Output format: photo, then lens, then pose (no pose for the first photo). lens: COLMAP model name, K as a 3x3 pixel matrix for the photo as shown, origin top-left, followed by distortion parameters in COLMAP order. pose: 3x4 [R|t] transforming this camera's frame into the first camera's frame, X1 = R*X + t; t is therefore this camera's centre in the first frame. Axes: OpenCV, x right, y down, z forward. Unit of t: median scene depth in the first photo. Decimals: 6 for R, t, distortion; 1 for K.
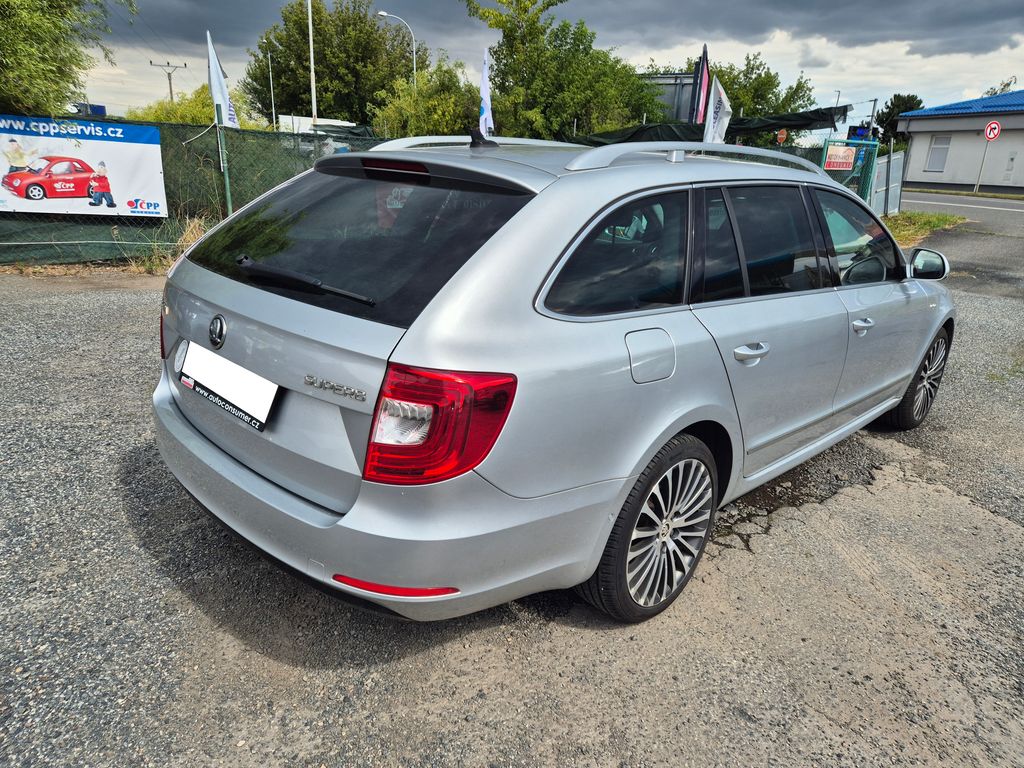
lens RADIAL K [[687.4, 0, 516.3], [0, 687.4, 381.1], [0, 0, 1]] dist [0.059466, -0.047360]
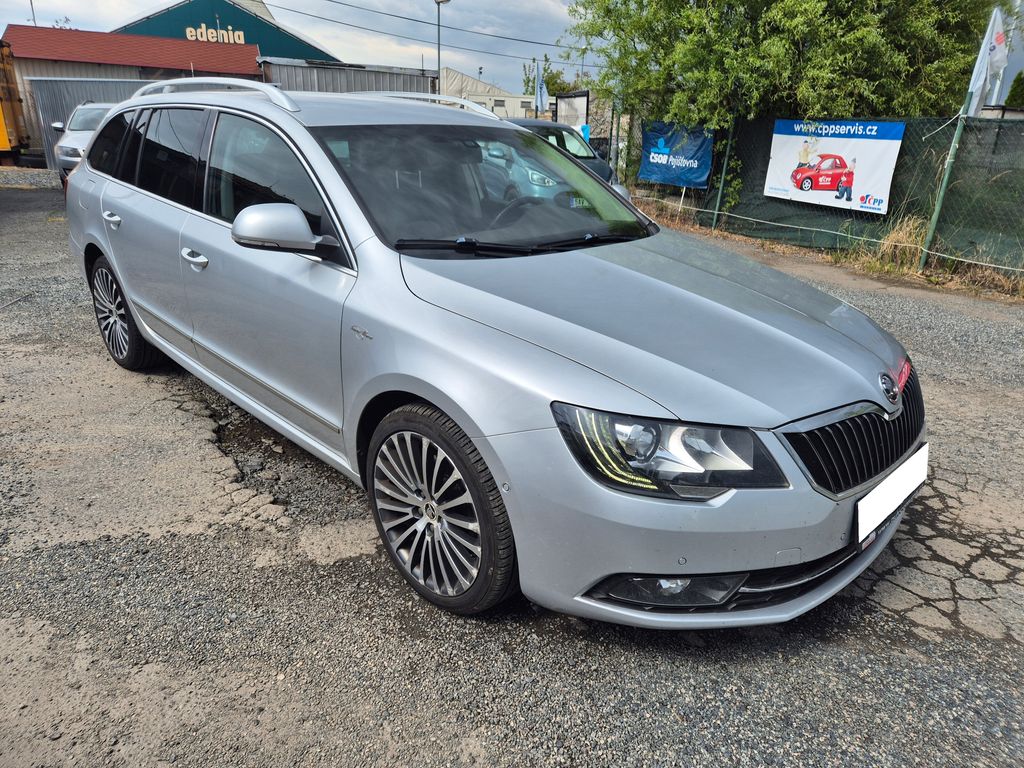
lens RADIAL K [[687.4, 0, 515.3], [0, 687.4, 384.3], [0, 0, 1]] dist [0.059466, -0.047360]
pose [[-0.013814, 0.293695, -0.955799, 0.552611], [-0.335320, 0.899177, 0.281143, -0.129040], [0.942003, 0.324383, 0.086061, 0.533670]]
